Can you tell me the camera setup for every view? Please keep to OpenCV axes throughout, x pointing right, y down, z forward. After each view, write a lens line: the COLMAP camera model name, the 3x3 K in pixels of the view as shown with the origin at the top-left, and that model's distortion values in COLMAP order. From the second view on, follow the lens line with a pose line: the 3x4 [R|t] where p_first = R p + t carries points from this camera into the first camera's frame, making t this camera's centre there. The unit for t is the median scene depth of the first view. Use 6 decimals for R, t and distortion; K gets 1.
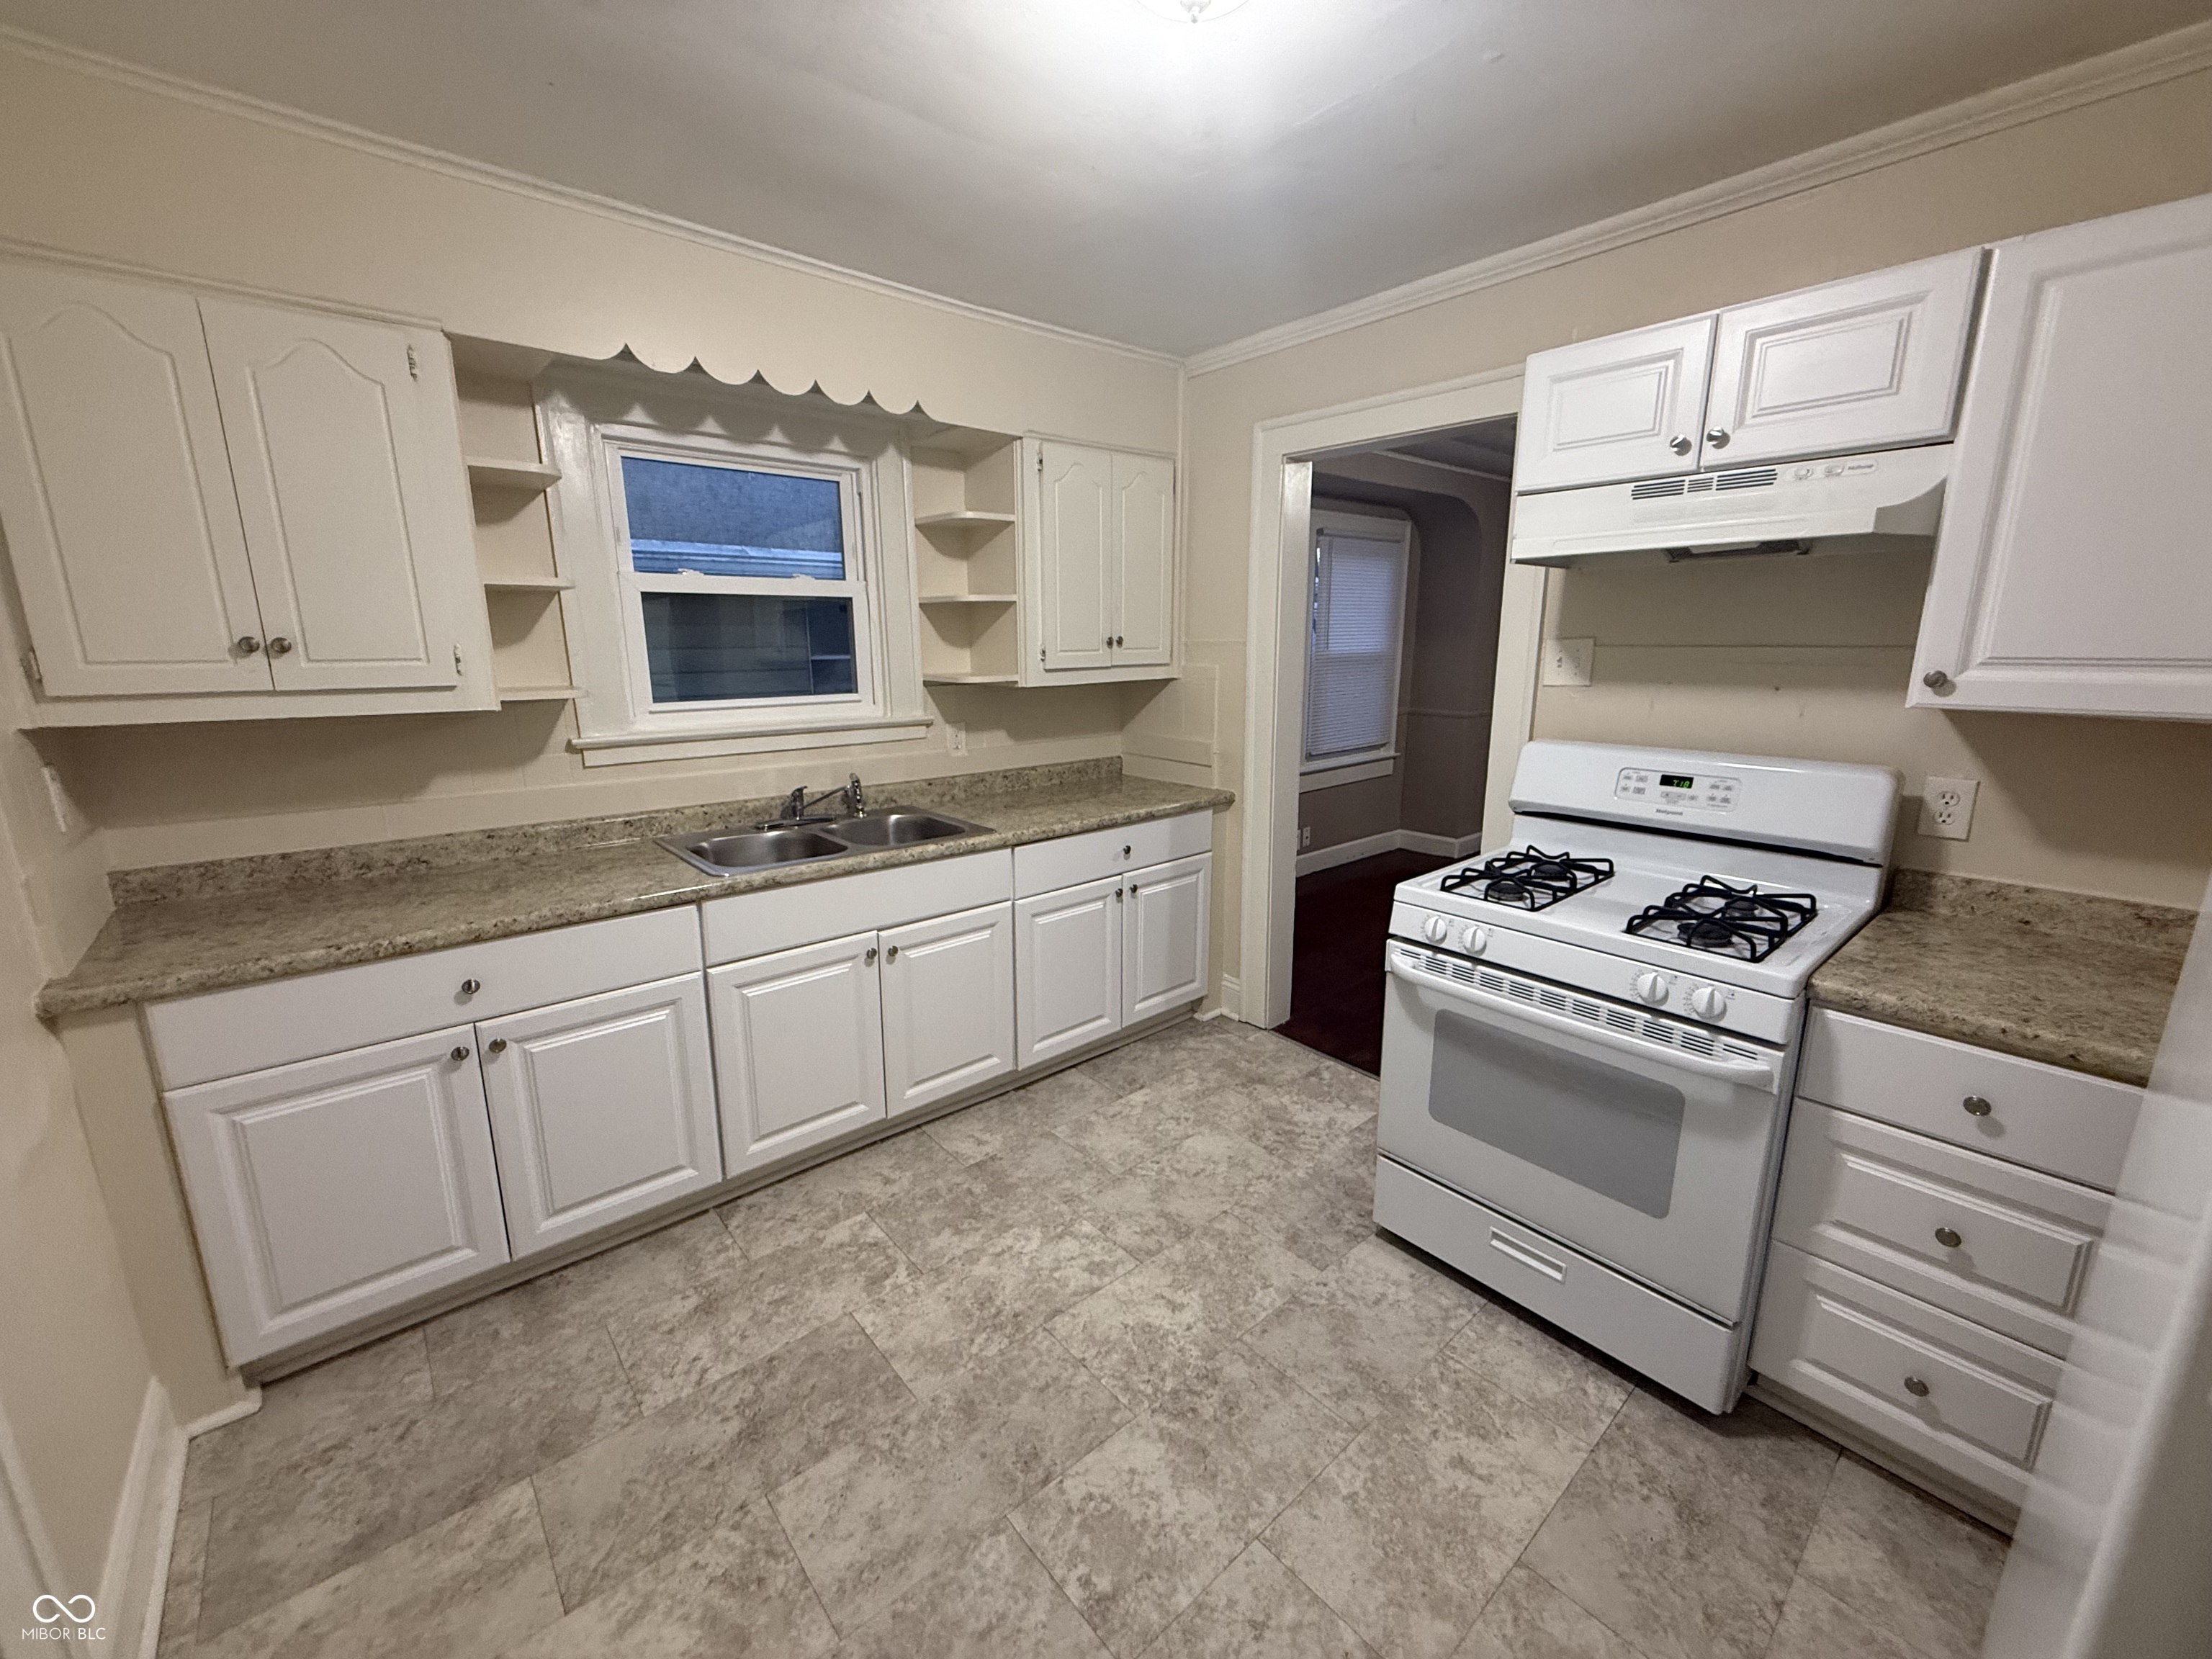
lens RADIAL K [[886.1, 0, 1099.6], [0, 886.1, 832.7], [0, 0, 1]] dist [0.001029, -0.000057]
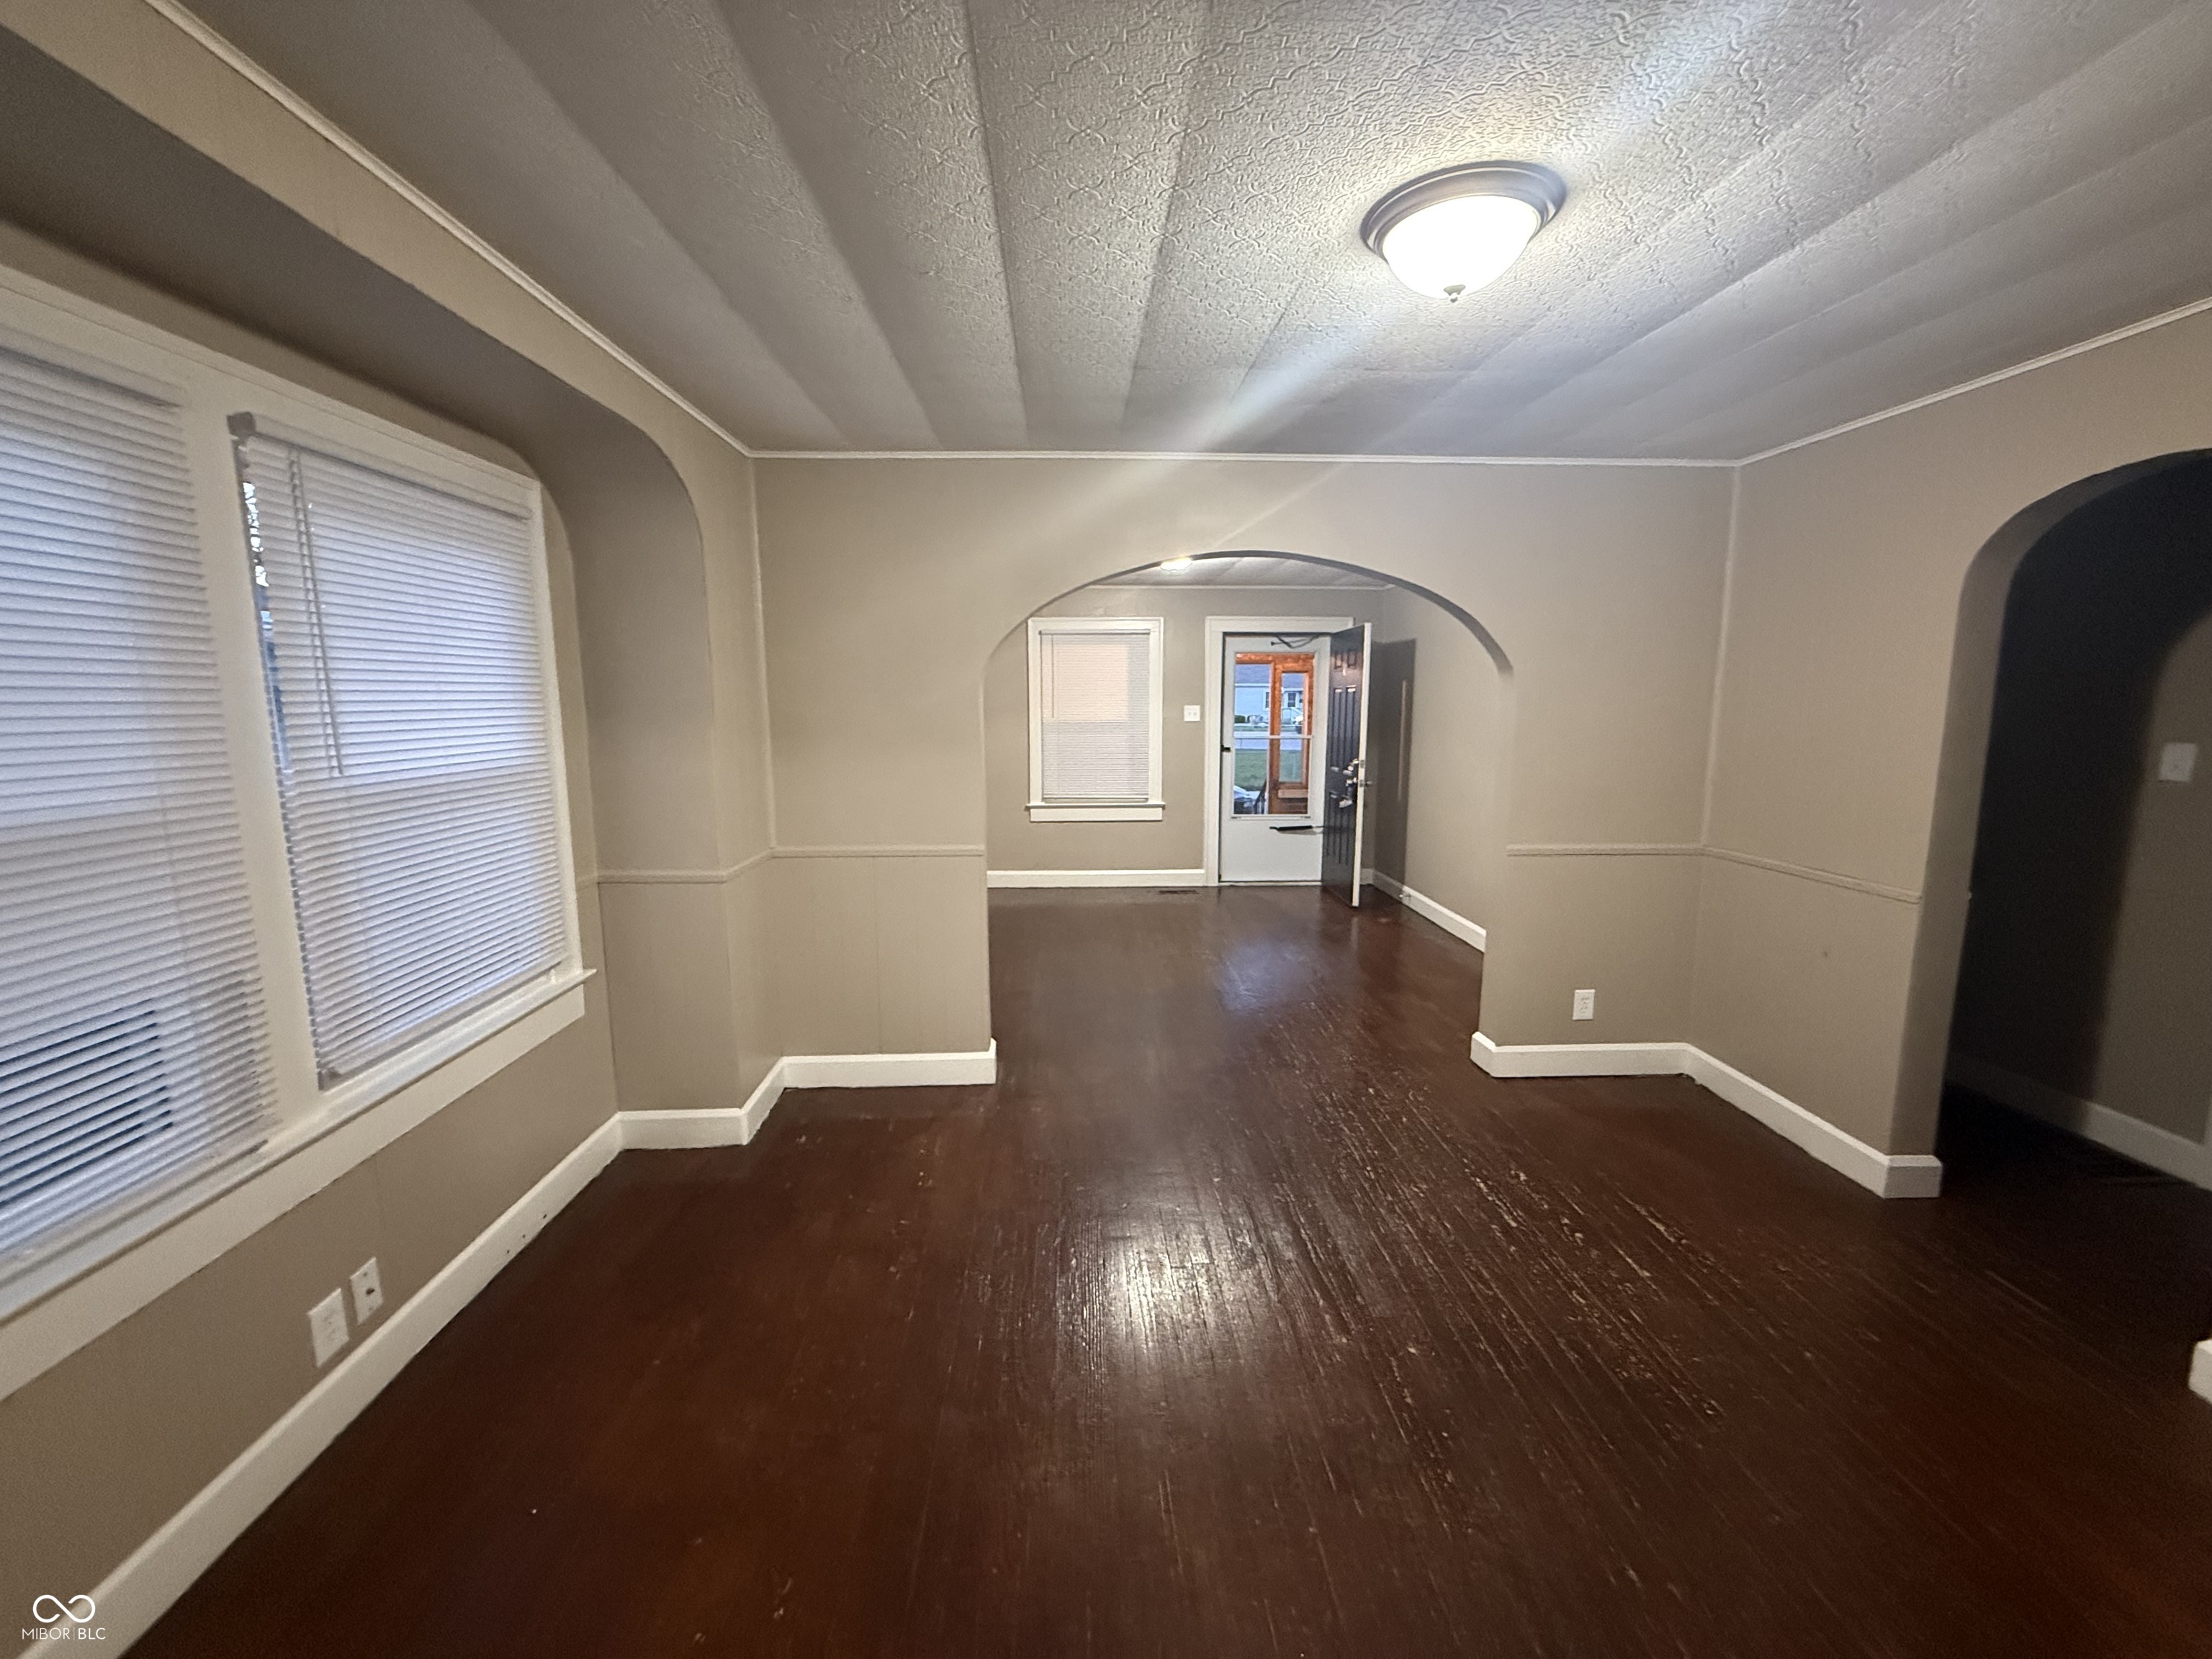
lens RADIAL K [[886.1, 0, 1099.6], [0, 886.1, 832.7], [0, 0, 1]] dist [0.001029, -0.000057]
pose [[0.615254, -0.114518, 0.779966, 0.468991], [0.174497, 0.984633, 0.006921, -0.386609], [-0.768774, 0.131844, 0.625783, 1.590864]]
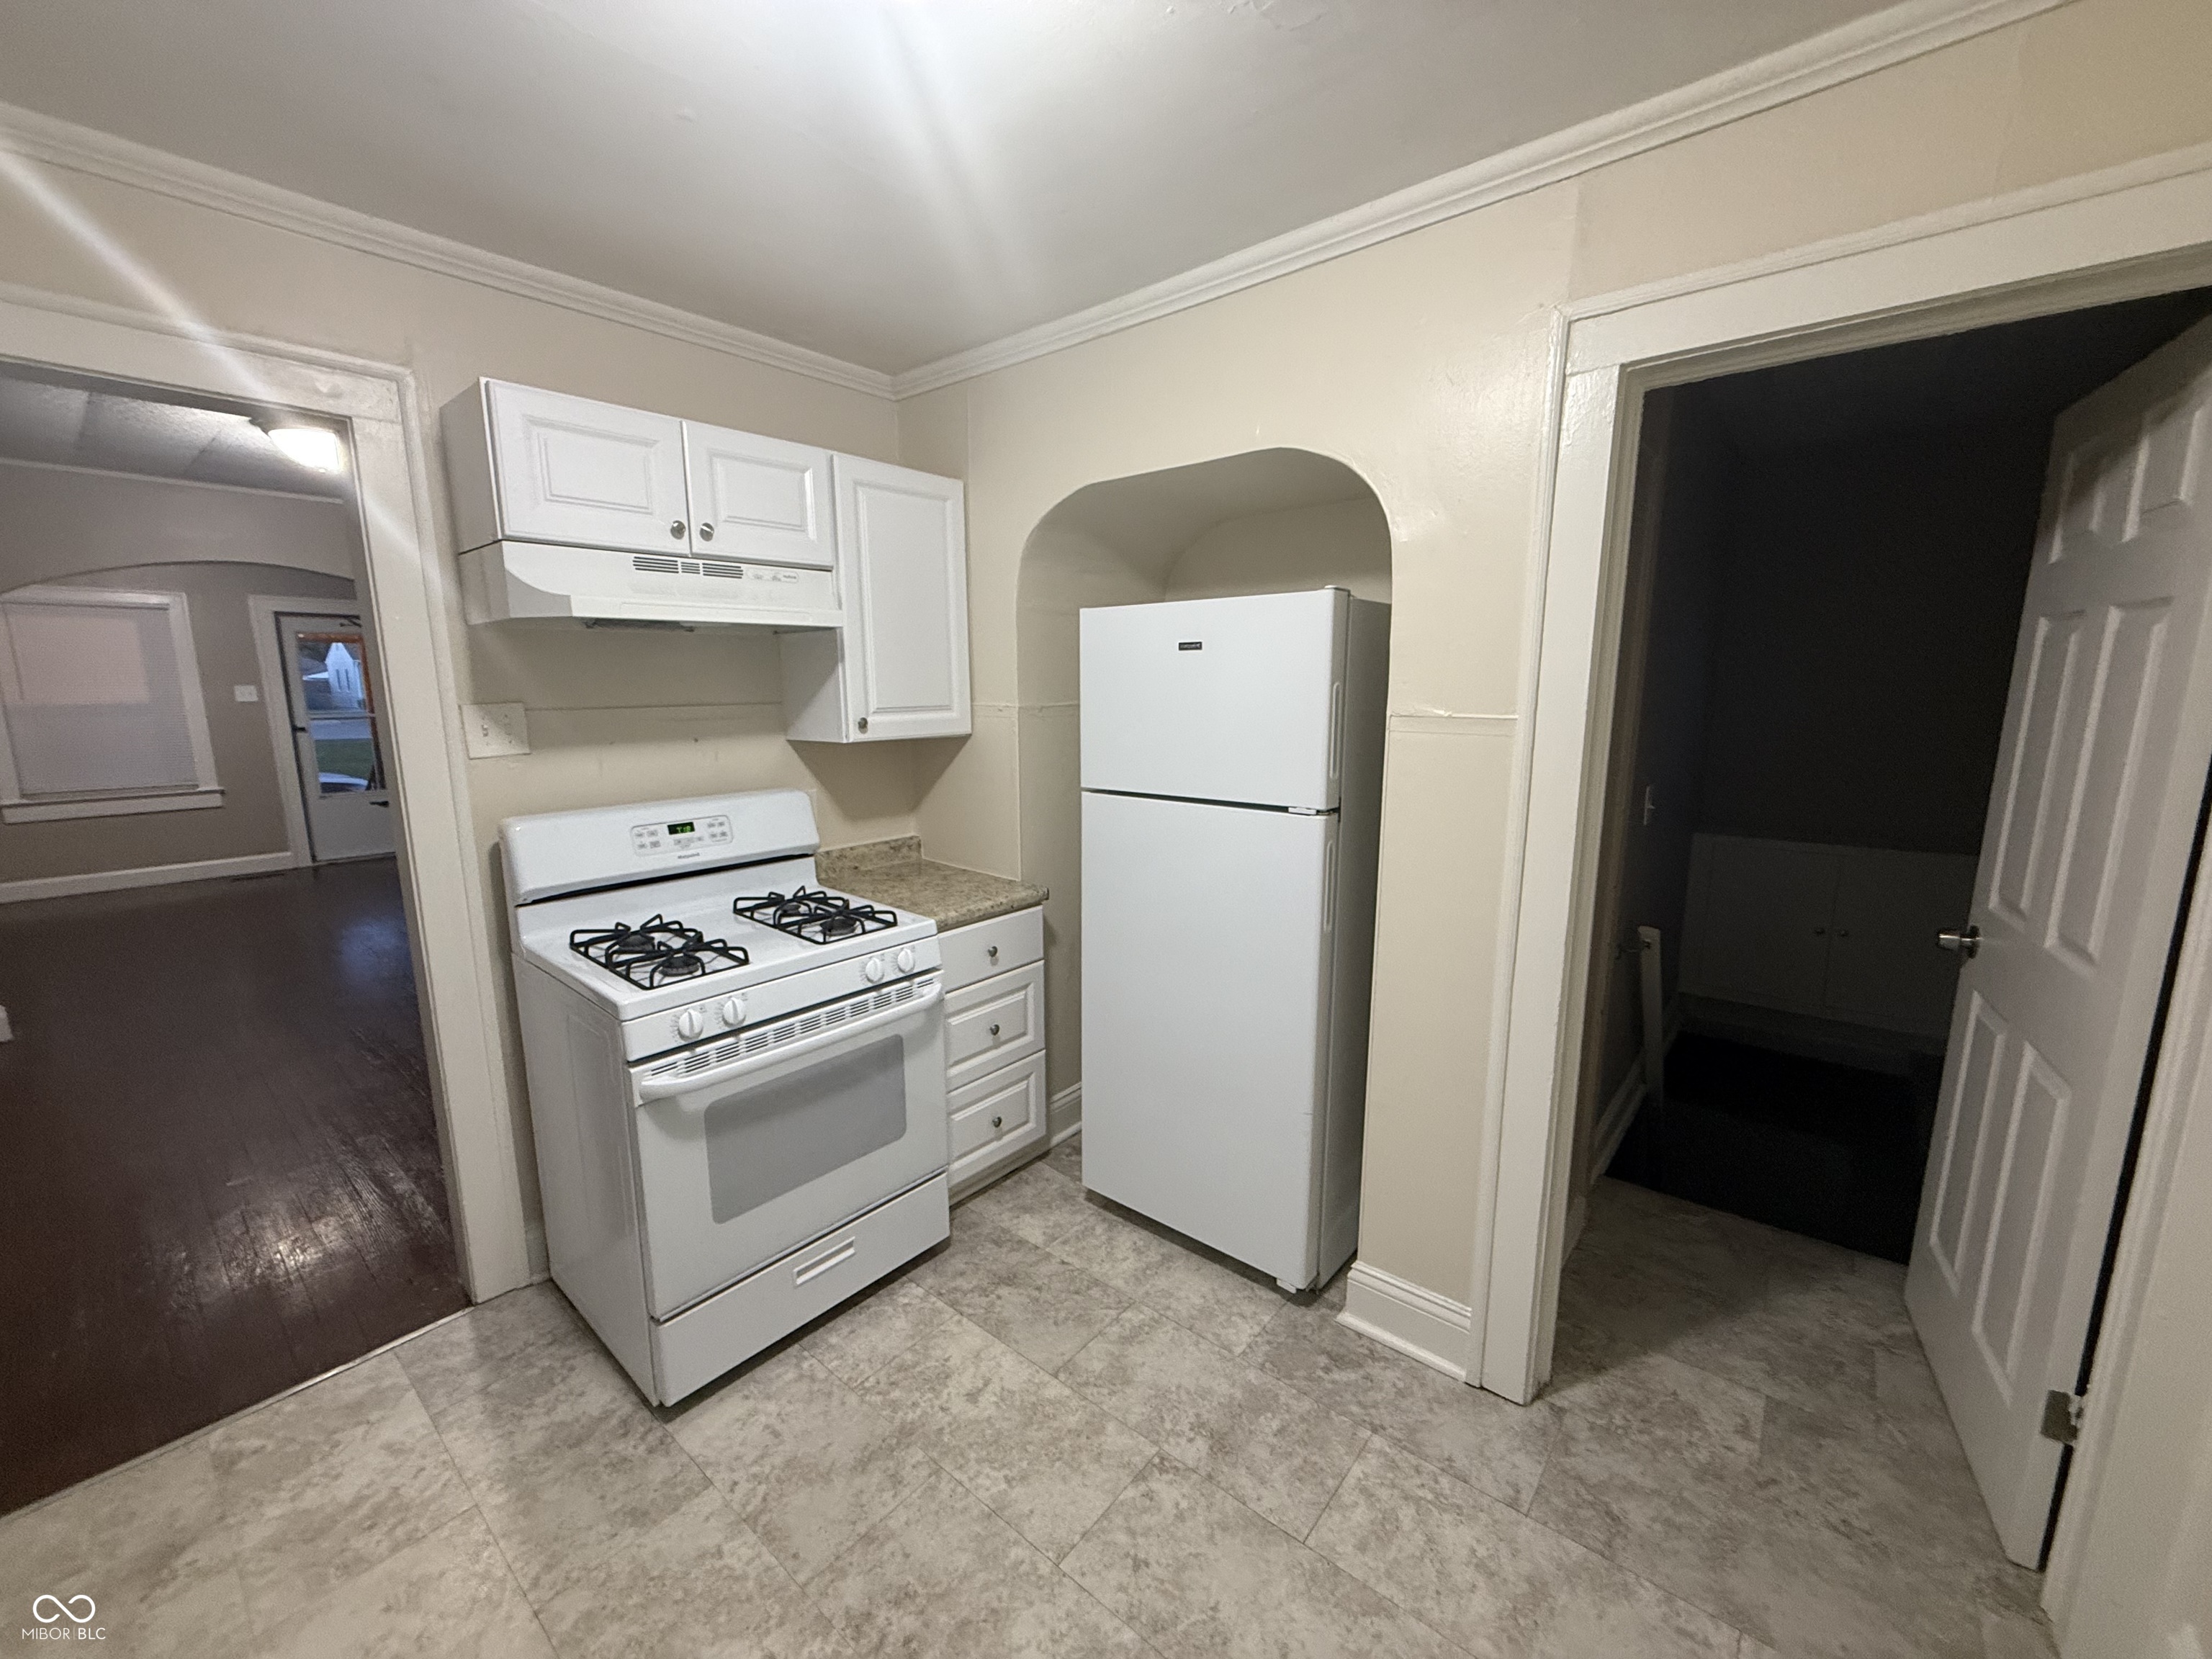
lens RADIAL K [[886.1, 0, 1099.6], [0, 886.1, 832.7], [0, 0, 1]] dist [0.001029, -0.000057]
pose [[-0.166695, -0.163705, 0.972324, -0.593272], [0.221451, 0.954712, 0.198706, -0.182119], [-0.960818, 0.248445, -0.122893, 0.740525]]
